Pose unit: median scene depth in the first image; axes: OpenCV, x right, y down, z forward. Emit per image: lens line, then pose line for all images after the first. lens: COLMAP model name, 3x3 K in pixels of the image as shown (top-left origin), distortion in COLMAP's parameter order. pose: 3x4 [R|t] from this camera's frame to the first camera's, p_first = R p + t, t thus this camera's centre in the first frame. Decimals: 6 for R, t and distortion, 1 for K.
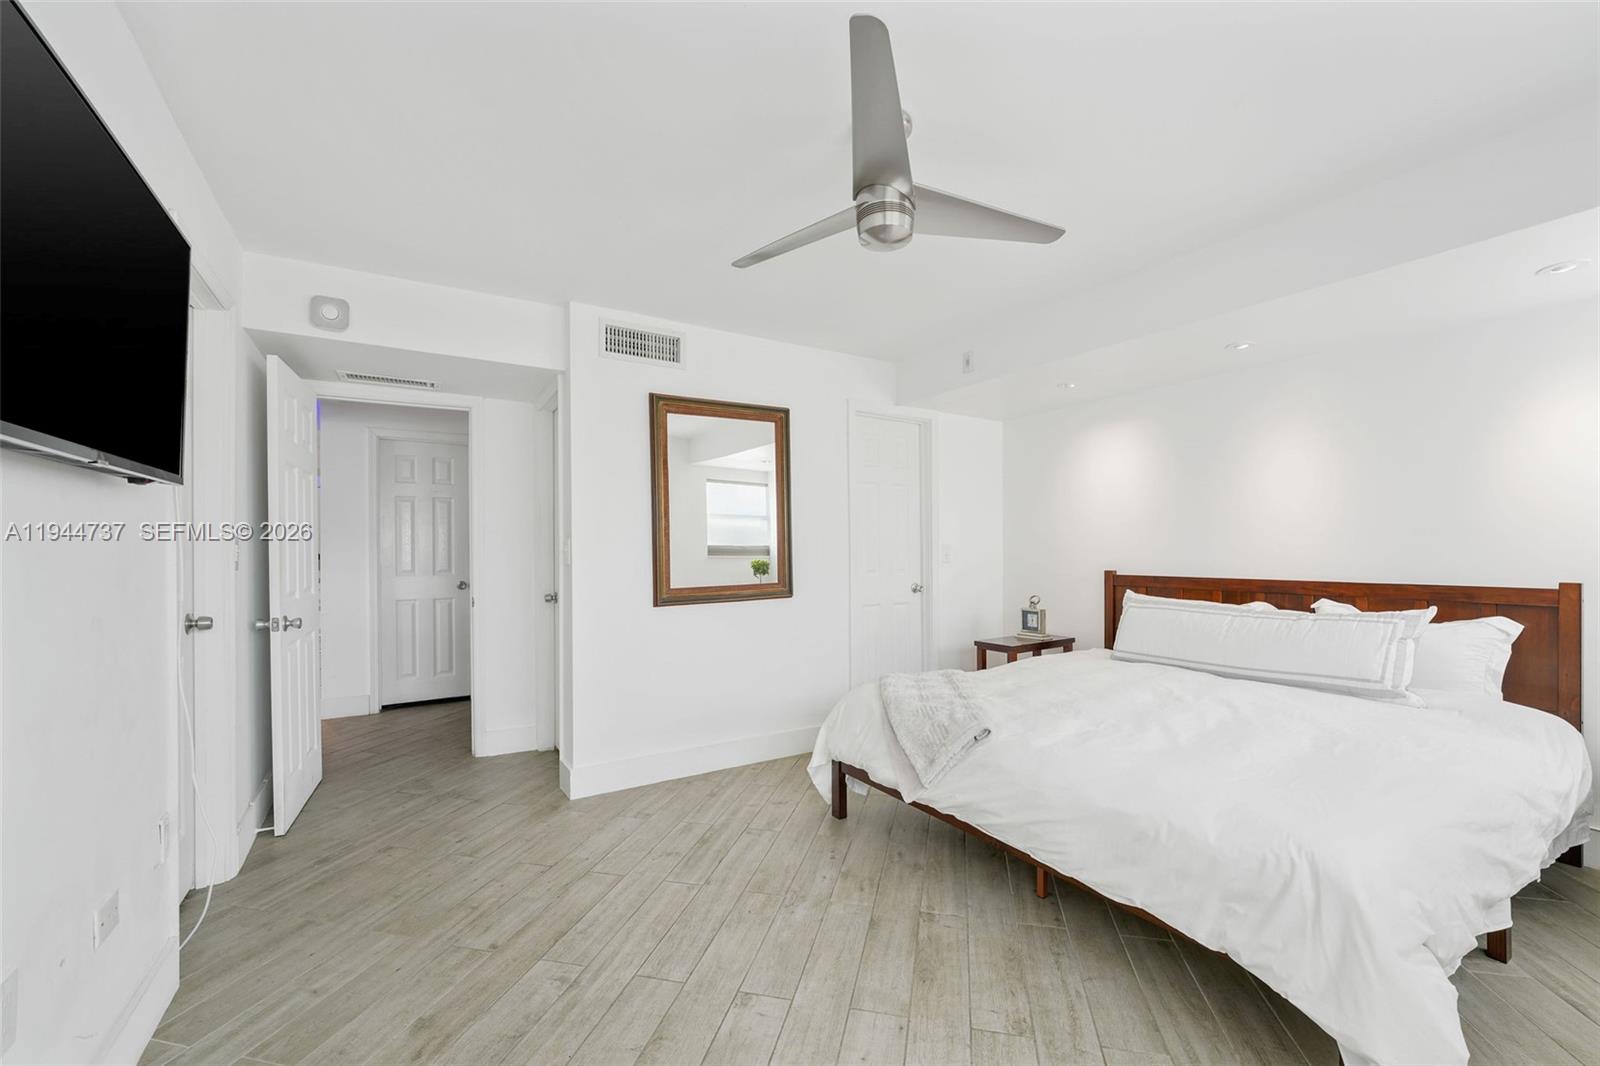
lens RADIAL K [[641.7, 0, 801.3], [0, 641.7, 551.0], [0, 0, 1]] dist [-0.012945, 0.000583]
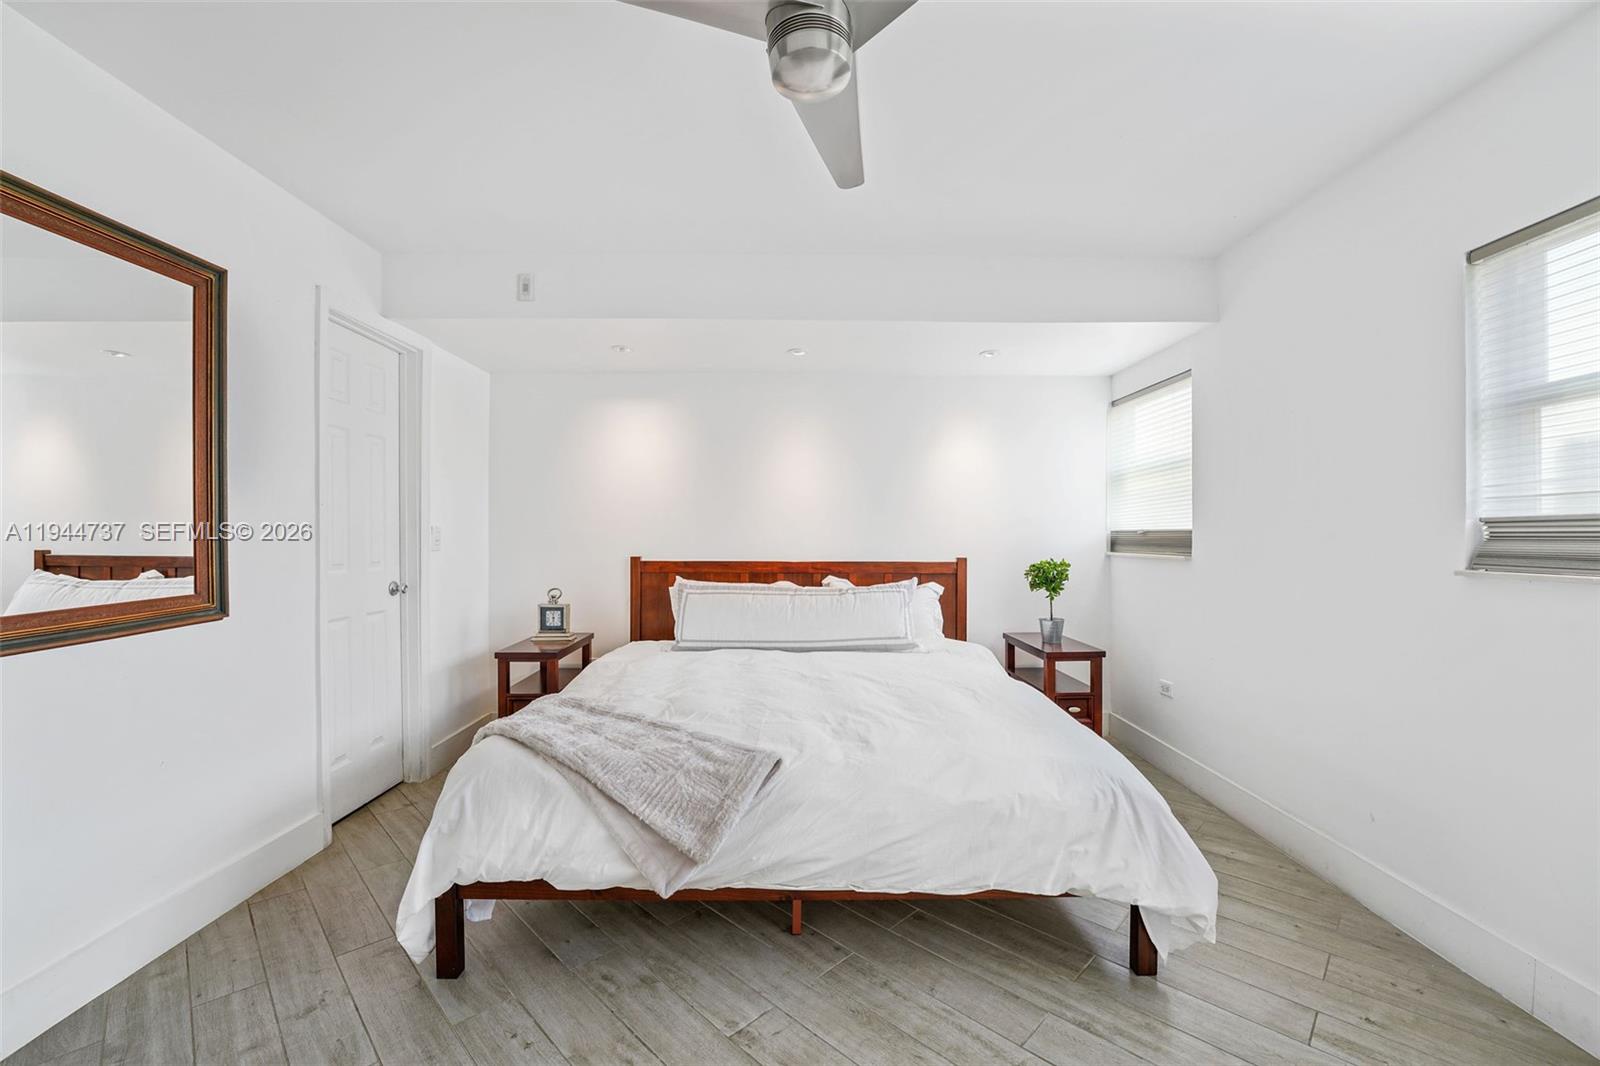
lens RADIAL K [[653.6, 0, 804.0], [0, 653.6, 533.4], [0, 0, 1]] dist [-0.032680, 0.000612]
pose [[0.526363, 0.006661, 0.850234, -0.248496], [-0.003299, 0.999978, -0.005791, 0.001566], [-0.850253, 0.000243, 0.526373, 0.356232]]
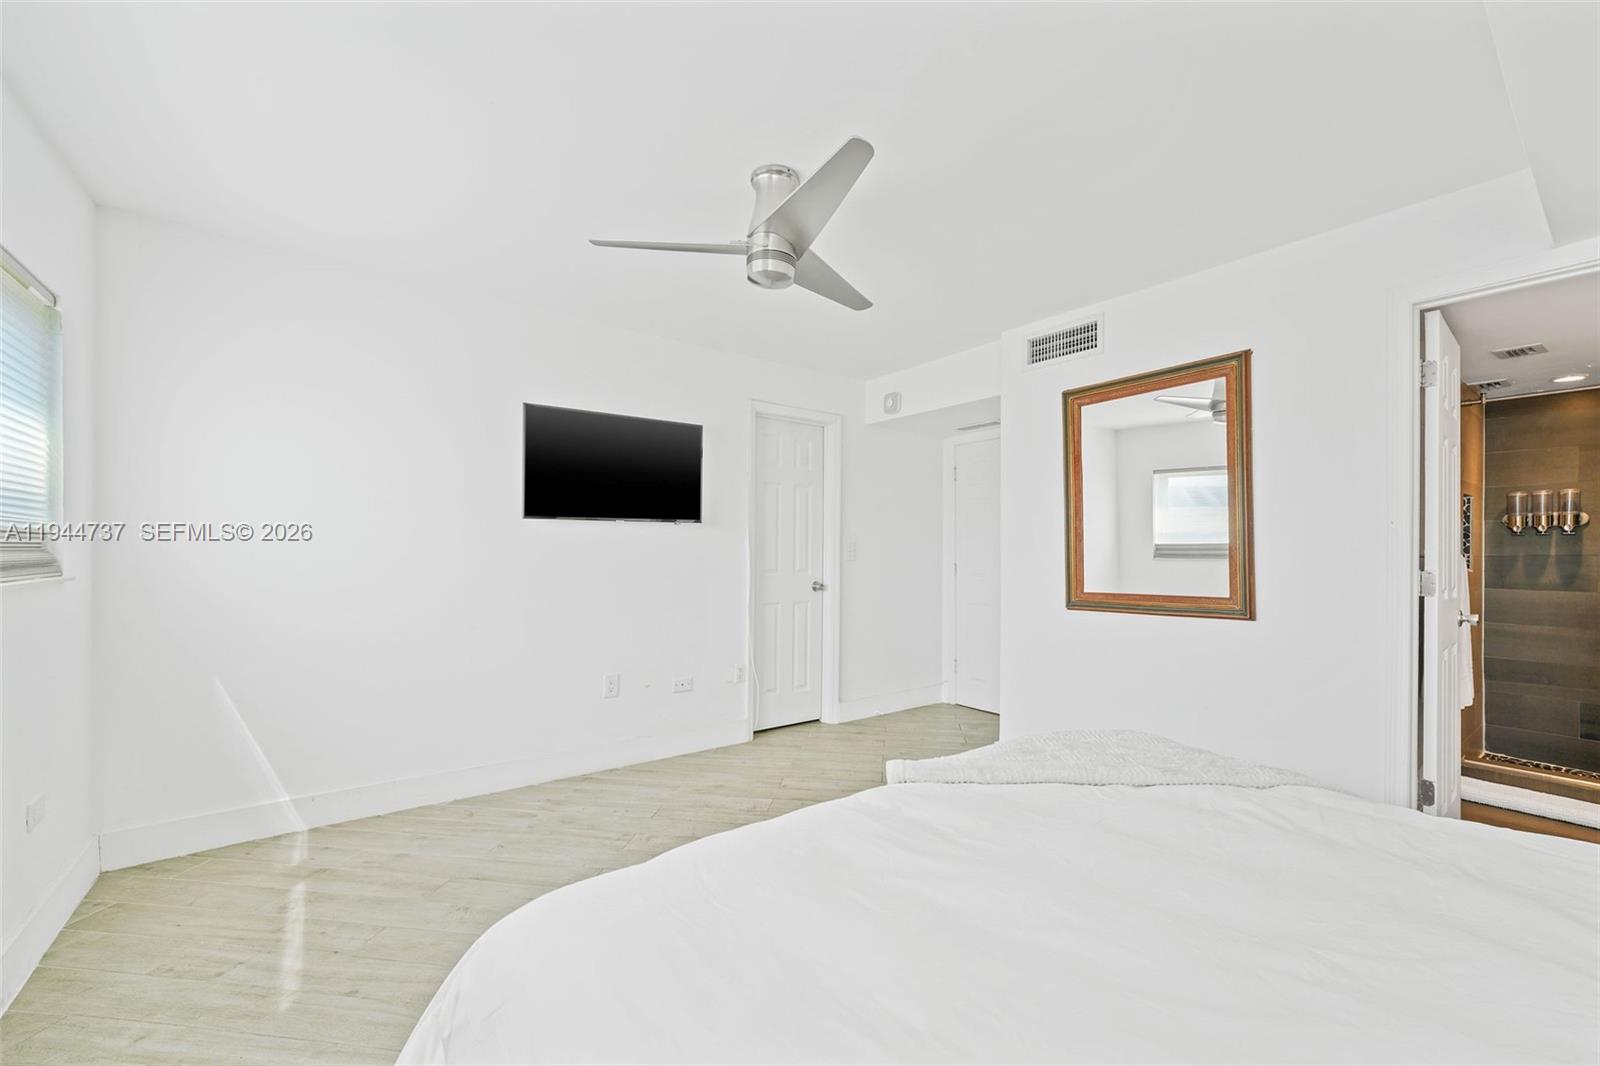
lens RADIAL K [[641.7, 0, 801.3], [0, 641.7, 551.0], [0, 0, 1]] dist [-0.012945, 0.000583]
pose [[0.096263, 0.003340, -0.995350, 0.721030], [-0.007369, 0.999969, 0.002643, -0.001298], [0.995329, 0.007080, 0.096285, 0.521686]]
